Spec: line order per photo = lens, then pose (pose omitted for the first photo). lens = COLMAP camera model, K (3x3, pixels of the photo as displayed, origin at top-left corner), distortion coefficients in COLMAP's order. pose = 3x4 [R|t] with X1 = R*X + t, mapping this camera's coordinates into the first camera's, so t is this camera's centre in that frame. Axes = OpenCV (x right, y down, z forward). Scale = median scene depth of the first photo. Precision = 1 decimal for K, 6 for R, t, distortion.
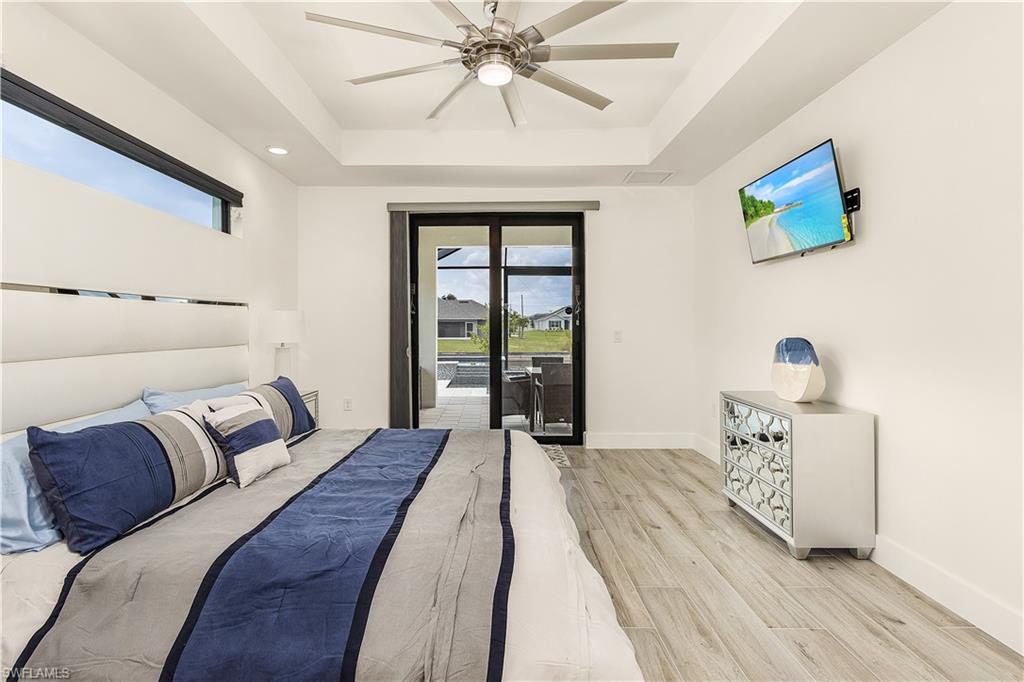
lens RADIAL K [[478.2, 0, 482.8], [0, 478.2, 330.4], [0, 0, 1]] dist [0.009959, 0.000131]
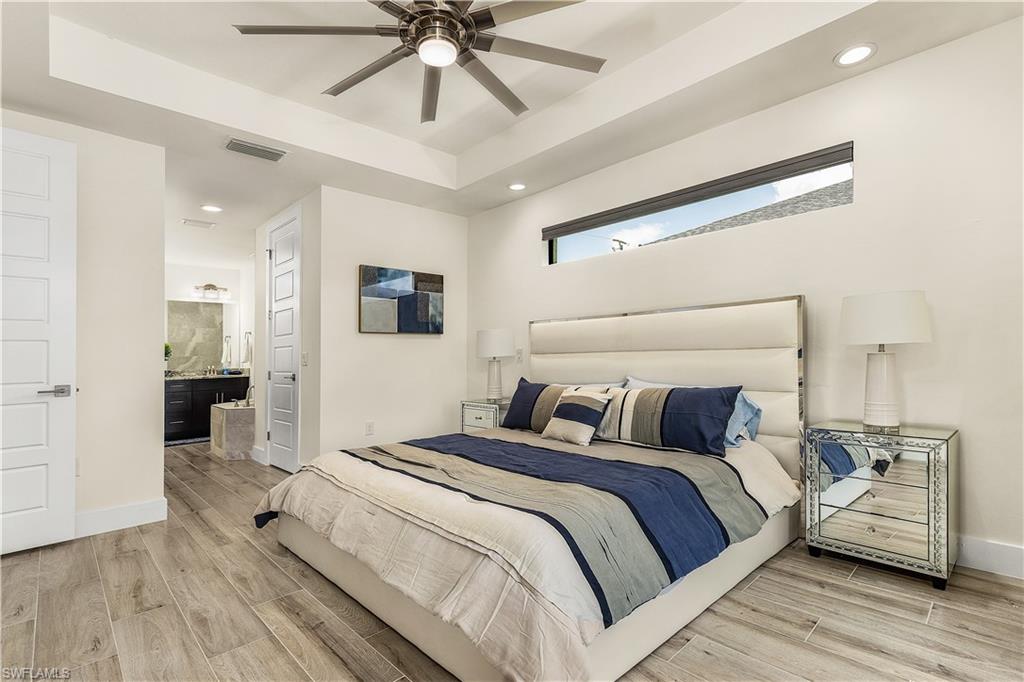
lens RADIAL K [[470.0, 0, 512.3], [0, 470.0, 347.1], [0, 0, 1]] dist [-0.000729, 0.000295]
pose [[-0.700185, 0.002986, -0.713955, 0.366197], [0.017781, 0.999754, -0.013258, 0.030354], [0.713740, -0.021978, -0.700066, 1.133933]]
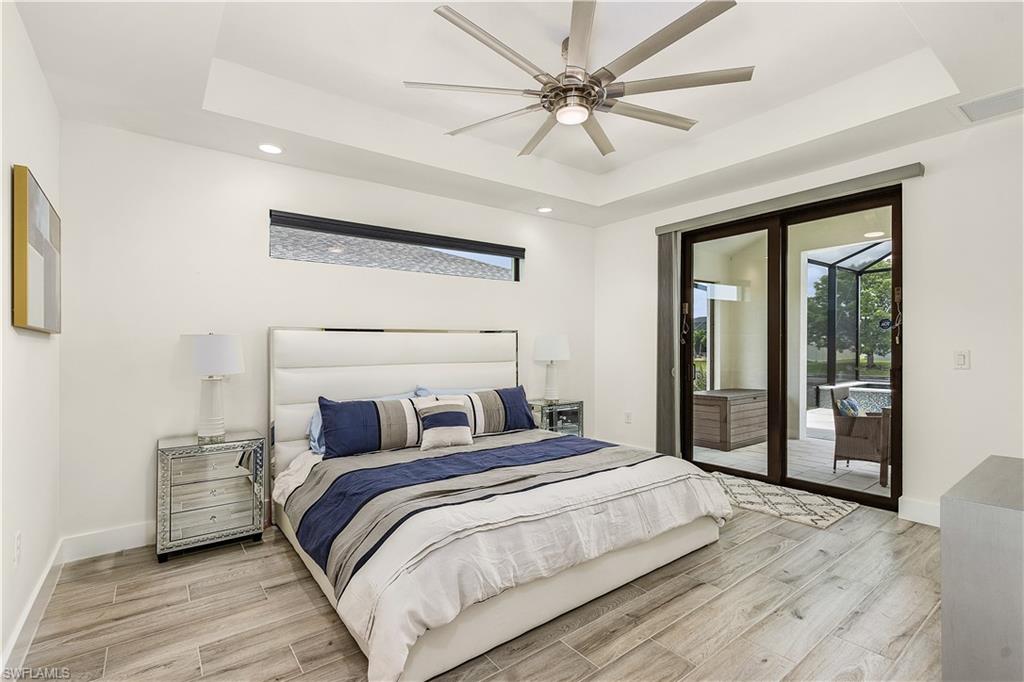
lens RADIAL K [[470.0, 0, 512.3], [0, 470.0, 347.1], [0, 0, 1]] dist [-0.000729, 0.000295]
pose [[0.622256, -0.004013, -0.782803, 0.508617], [0.000907, 0.999990, -0.004405, -0.003318], [0.782813, 0.002031, 0.622254, 0.152728]]
